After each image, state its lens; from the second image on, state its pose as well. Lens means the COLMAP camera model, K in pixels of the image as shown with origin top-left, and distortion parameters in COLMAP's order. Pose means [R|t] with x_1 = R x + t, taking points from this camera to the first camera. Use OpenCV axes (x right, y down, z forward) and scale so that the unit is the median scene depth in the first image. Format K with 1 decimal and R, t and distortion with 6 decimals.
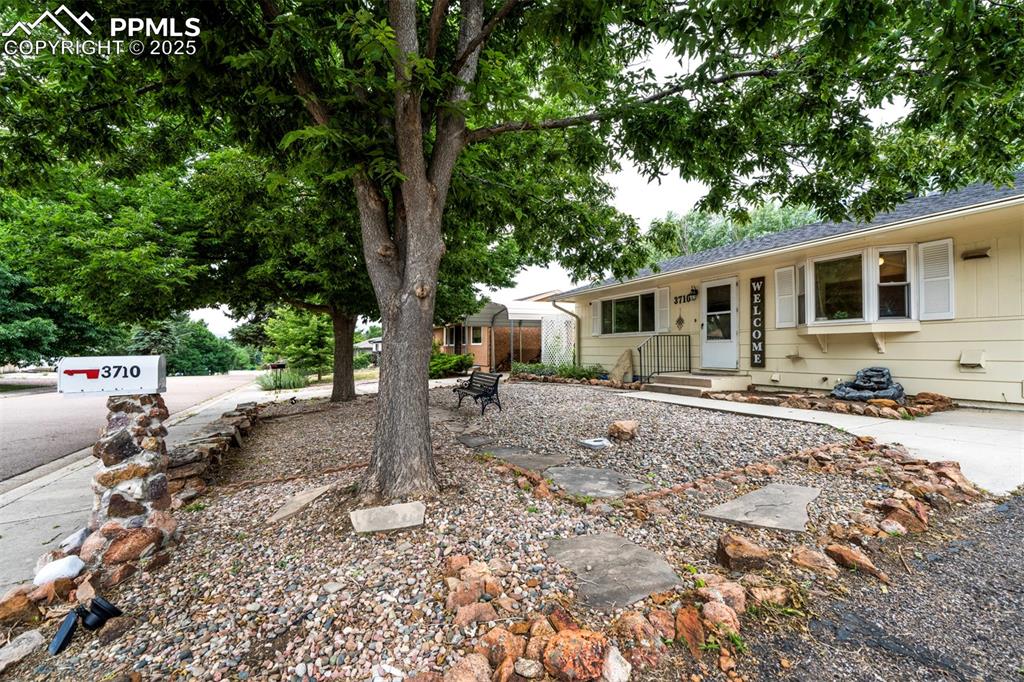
lens RADIAL K [[419.4, 0, 513.3], [0, 419.4, 345.4], [0, 0, 1]] dist [-0.001157, -0.000006]
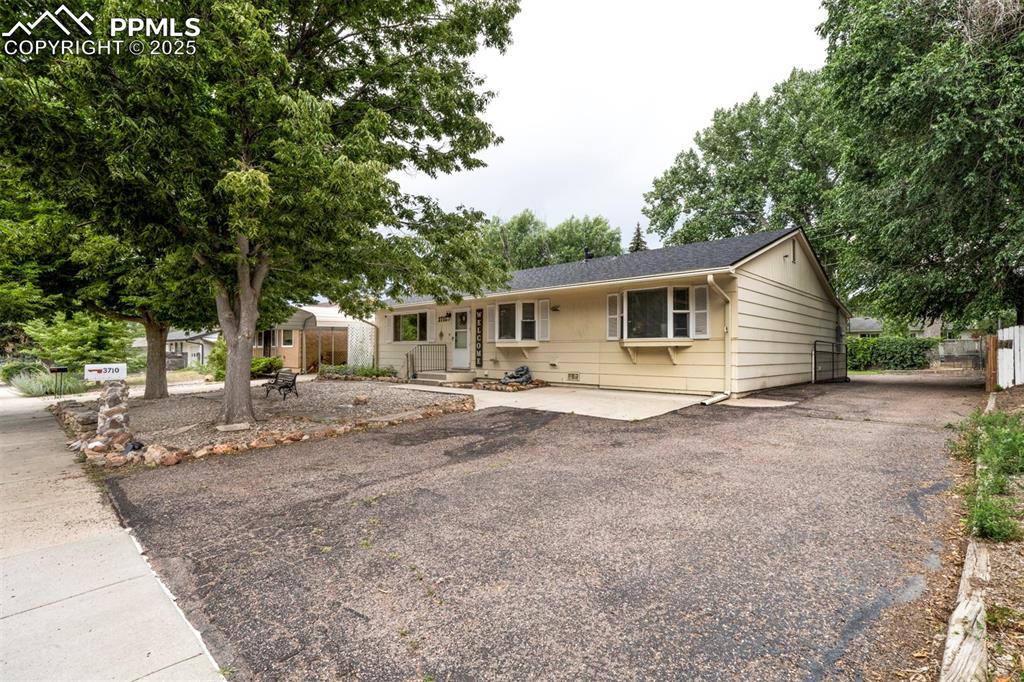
lens RADIAL K [[464.0, 0, 506.9], [0, 464.0, 343.6], [0, 0, 1]] dist [-0.013362, -0.000132]
pose [[0.940823, 0.008250, 0.338798, 0.091981], [-0.007686, 0.999966, -0.003006, -0.029192], [-0.338811, 0.000224, 0.940854, -0.658441]]
